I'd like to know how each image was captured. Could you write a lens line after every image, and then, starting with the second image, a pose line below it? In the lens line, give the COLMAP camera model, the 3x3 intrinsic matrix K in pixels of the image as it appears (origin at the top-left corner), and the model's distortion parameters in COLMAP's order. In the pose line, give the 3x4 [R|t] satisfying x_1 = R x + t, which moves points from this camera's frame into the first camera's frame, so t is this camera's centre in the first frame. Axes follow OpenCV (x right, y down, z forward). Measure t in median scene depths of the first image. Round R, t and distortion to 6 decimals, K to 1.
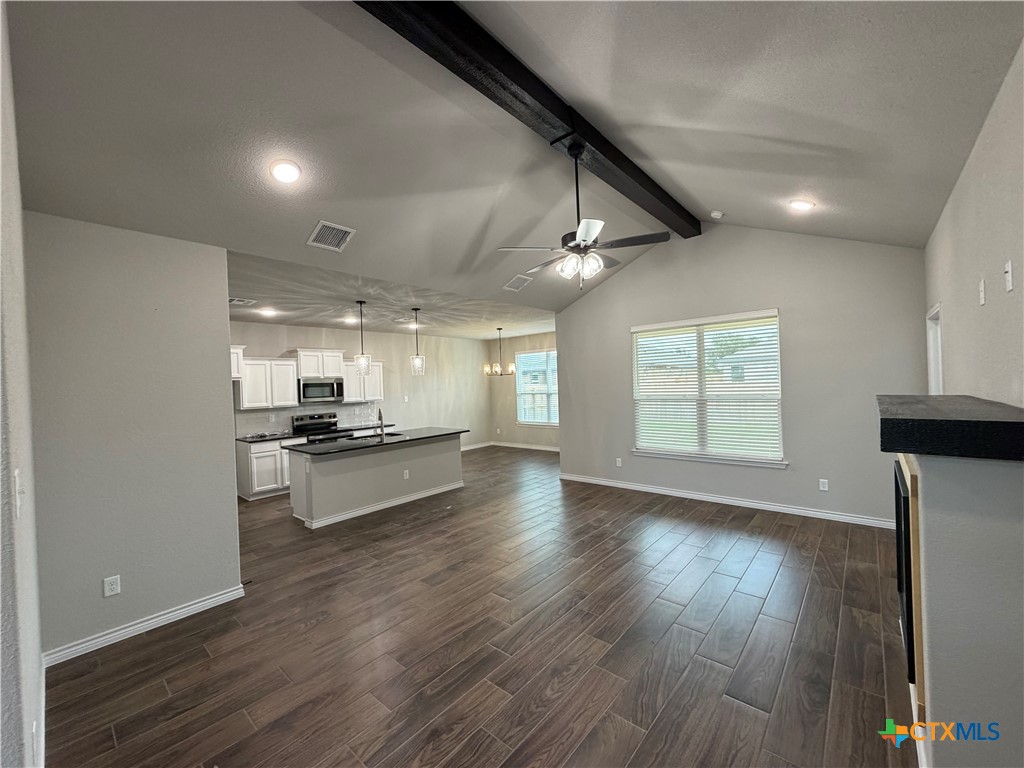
lens RADIAL K [[409.9, 0, 510.3], [0, 409.9, 386.5], [0, 0, 1]] dist [0.001097, 0.000596]
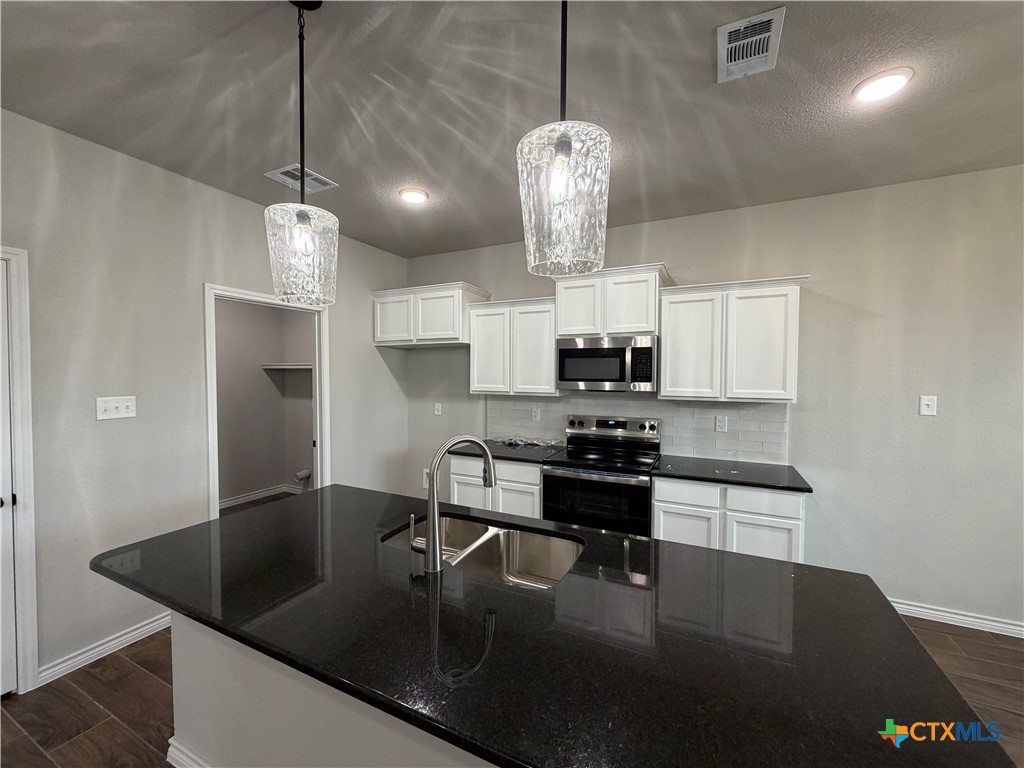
lens RADIAL K [[409.9, 0, 509.3], [0, 409.9, 384.9], [0, 0, 1]] dist [0.001097, 0.000596]
pose [[0.258114, 0.066001, -0.963857, -0.066880], [-0.020284, 0.997814, 0.062895, 0.005147], [0.965901, 0.003317, 0.258889, 0.817607]]
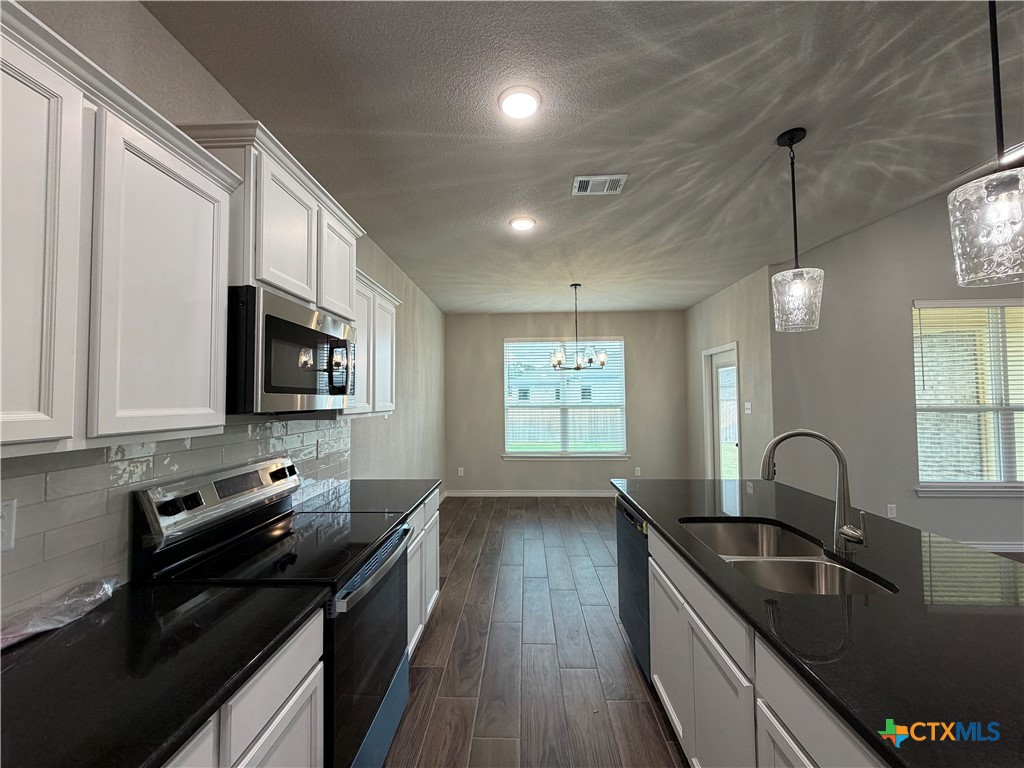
lens RADIAL K [[409.9, 0, 510.5], [0, 409.9, 384.4], [0, 0, 1]] dist [0.001097, 0.000596]
pose [[0.775787, 0.050348, 0.628983, -0.533791], [-0.011780, 0.997794, -0.065340, 0.036529], [-0.630885, 0.043280, 0.774668, 0.774618]]
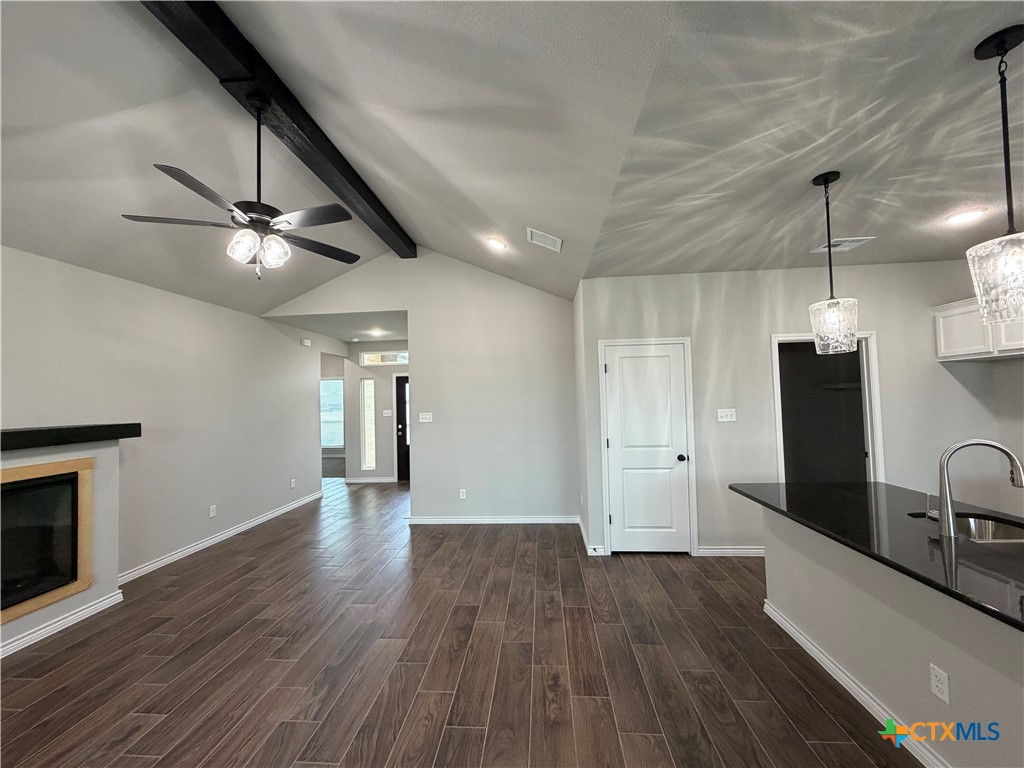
lens RADIAL K [[409.9, 0, 512.4], [0, 409.9, 385.0], [0, 0, 1]] dist [0.001097, 0.000596]
pose [[-0.796612, 0.037578, -0.603322, 0.123985], [0.050873, 0.998693, -0.004967, -0.004882], [0.602347, -0.034650, -0.797482, 0.879511]]
